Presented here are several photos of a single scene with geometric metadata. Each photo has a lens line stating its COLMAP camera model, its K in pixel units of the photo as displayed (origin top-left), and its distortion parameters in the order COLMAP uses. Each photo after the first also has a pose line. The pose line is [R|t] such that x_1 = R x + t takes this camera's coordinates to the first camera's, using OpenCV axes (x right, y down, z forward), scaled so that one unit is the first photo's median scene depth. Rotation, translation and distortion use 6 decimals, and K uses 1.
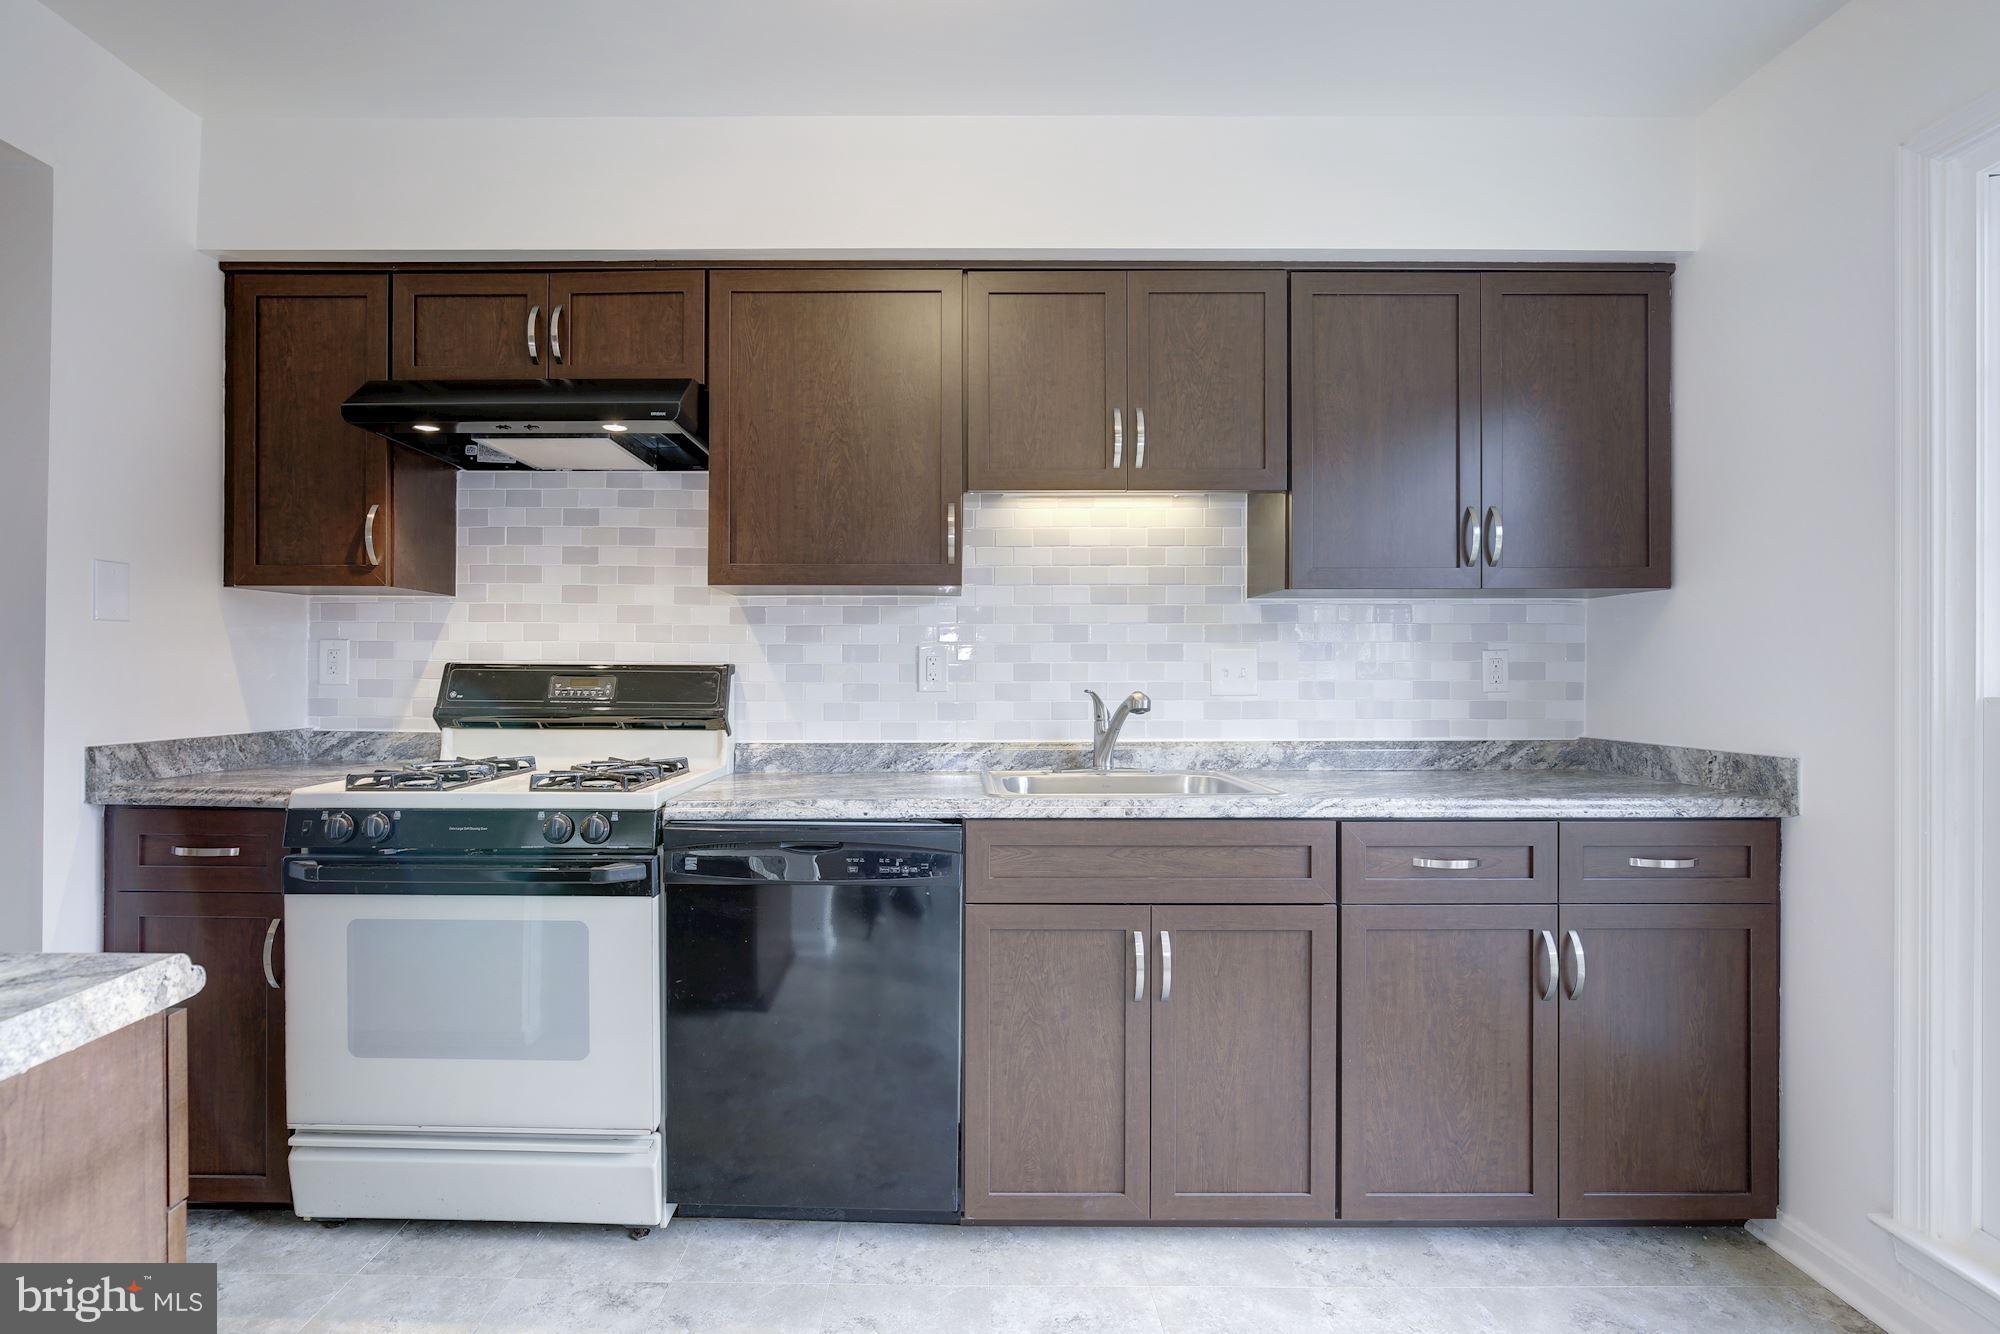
lens RADIAL K [[941.5, 0, 946.4], [0, 941.5, 670.5], [0, 0, 1]] dist [-0.016877, 0.004554]
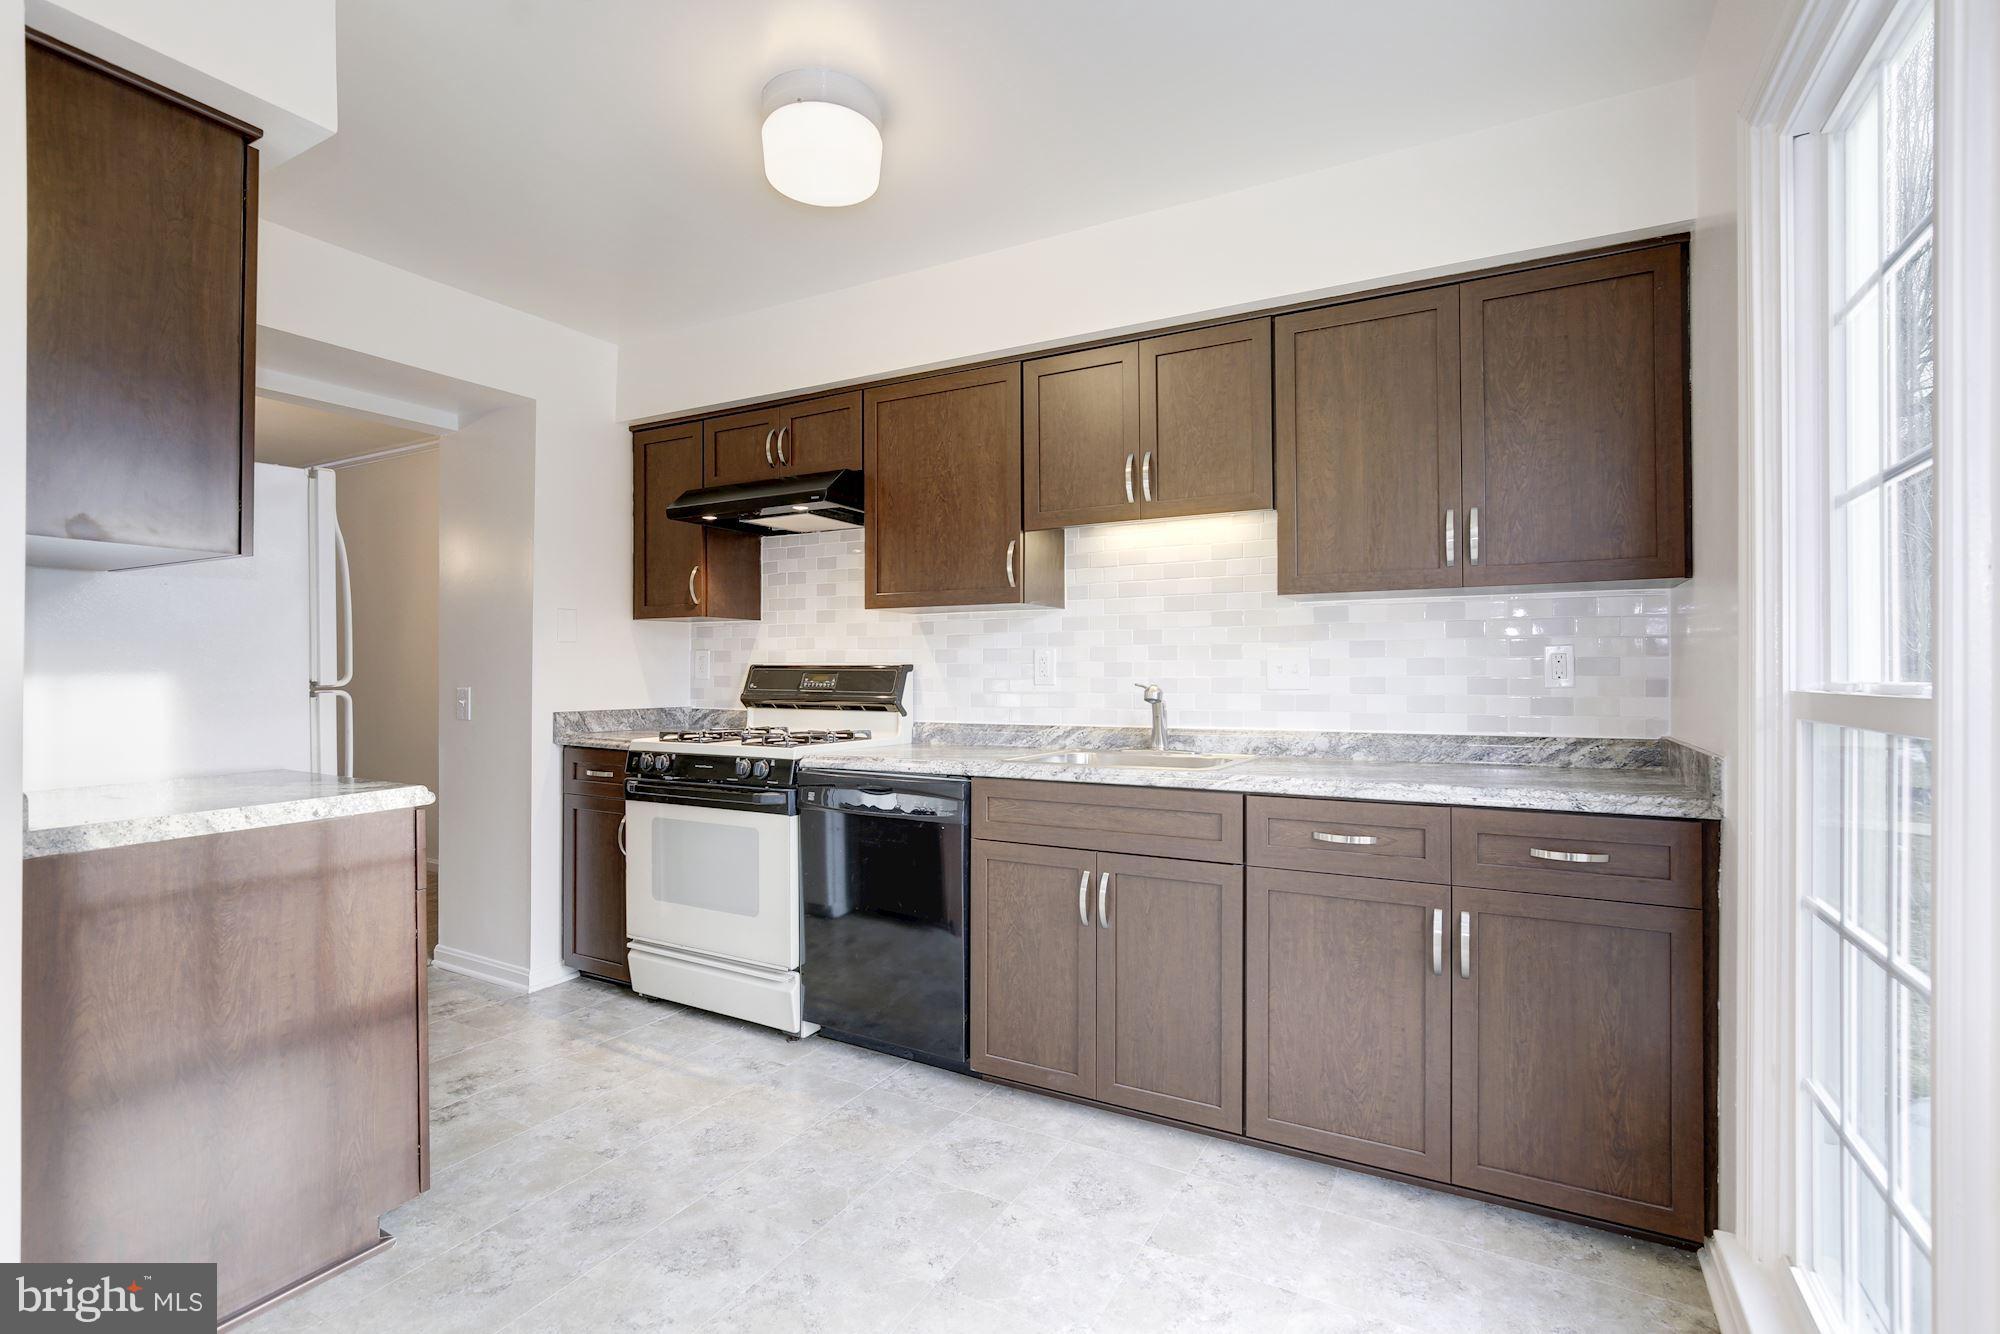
lens RADIAL K [[923.5, 0, 992.8], [0, 923.5, 663.9], [0, 0, 1]] dist [-0.016036, 0.006422]
pose [[0.877780, -0.006527, -0.479020, 0.599770], [0.003085, 0.999963, -0.007972, 0.004241], [0.479054, 0.005519, 0.877768, -0.143152]]
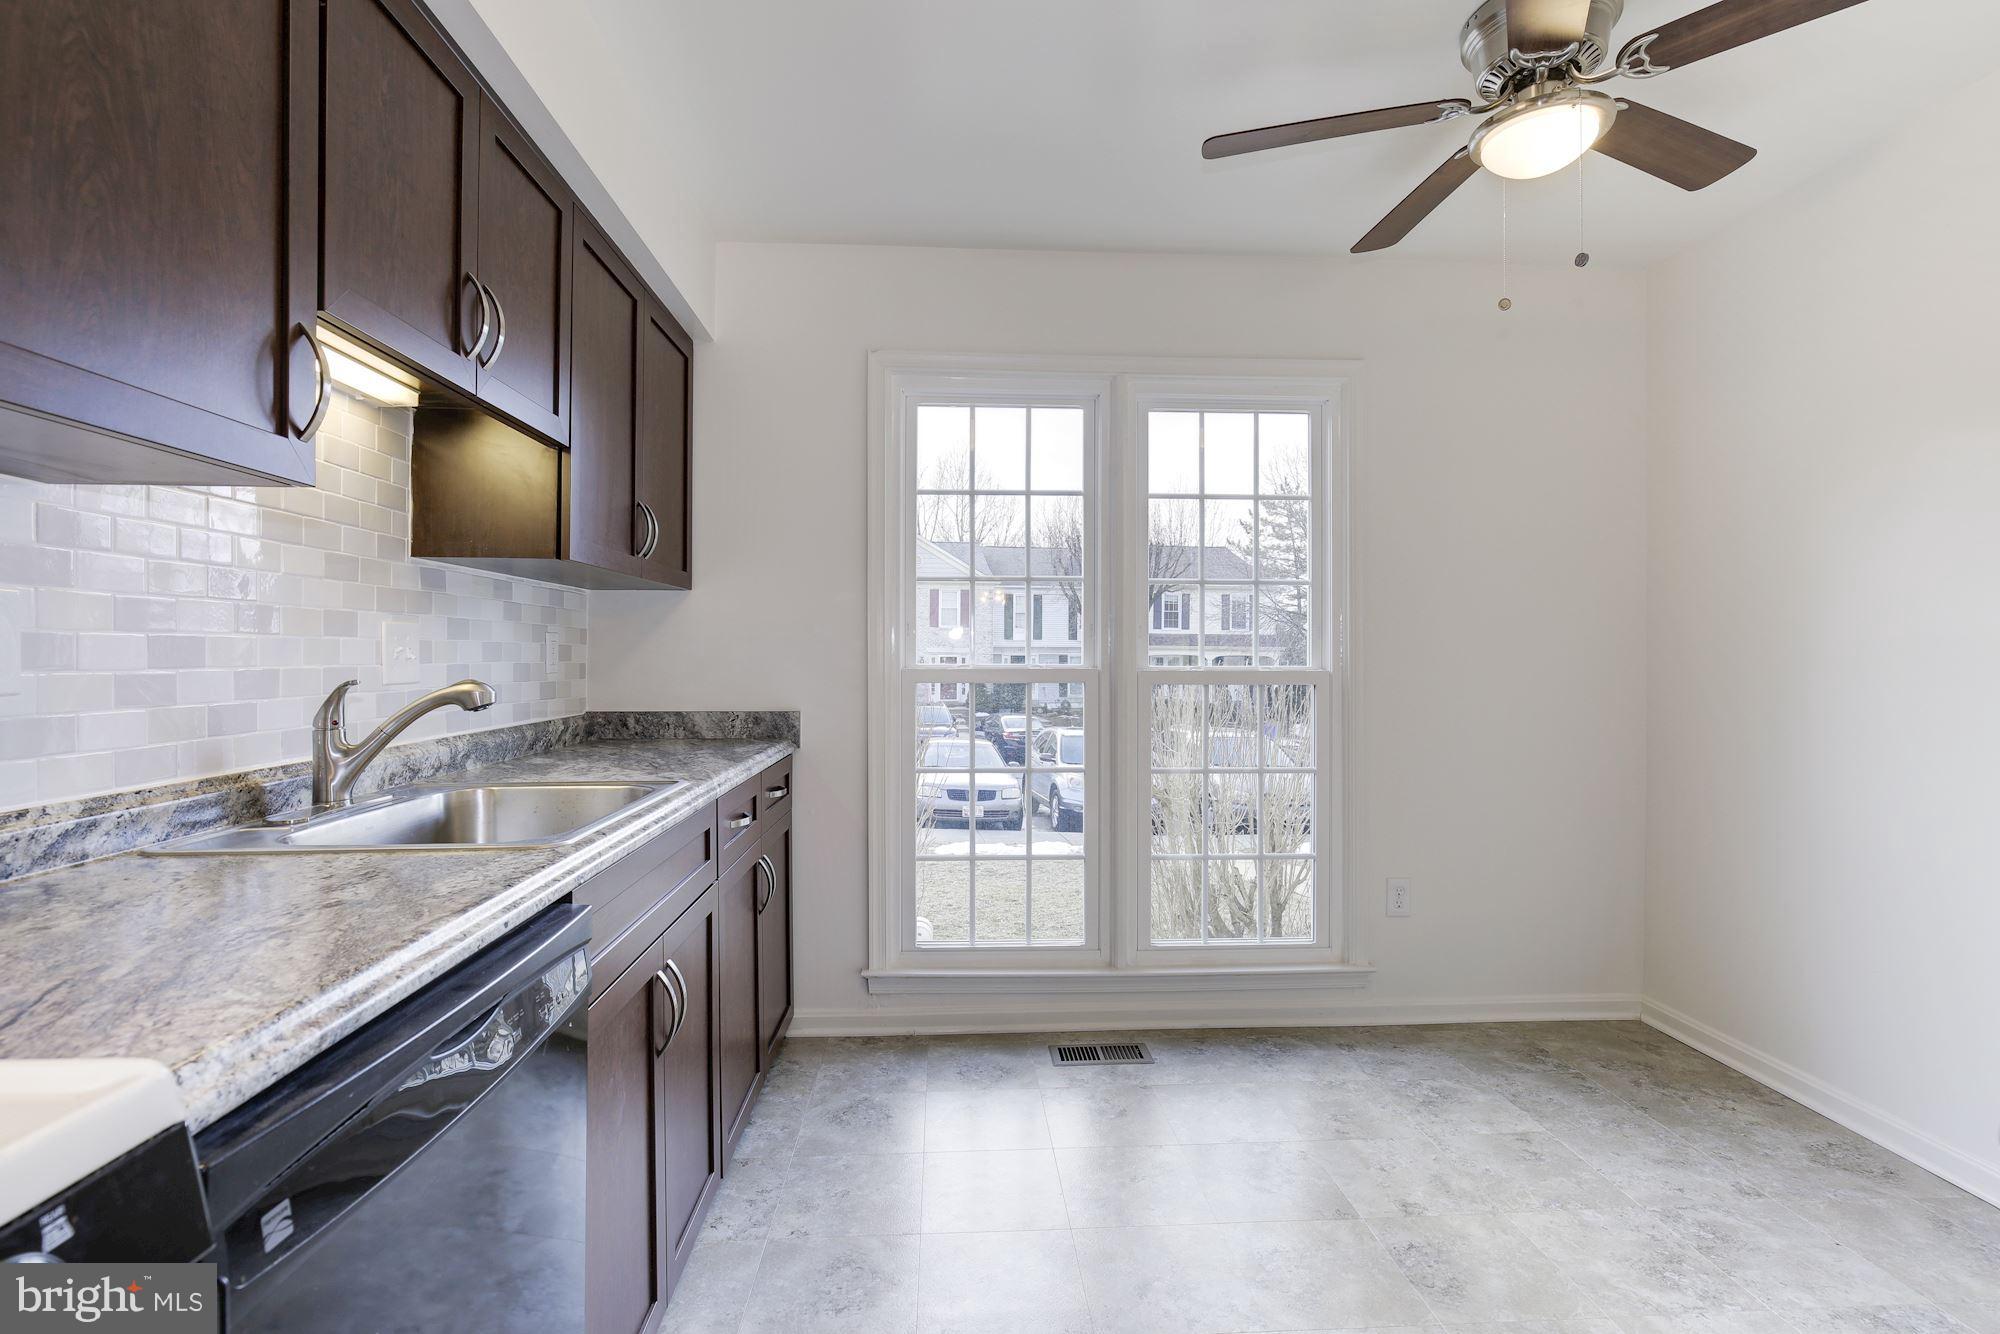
lens RADIAL K [[923.5, 0, 992.8], [0, 923.5, 663.9], [0, 0, 1]] dist [-0.016036, 0.006422]
pose [[-0.069221, -0.008050, 0.997569, -0.529885], [-0.006073, 0.999952, 0.007648, 0.002181], [-0.997583, -0.005528, -0.069267, 0.663487]]
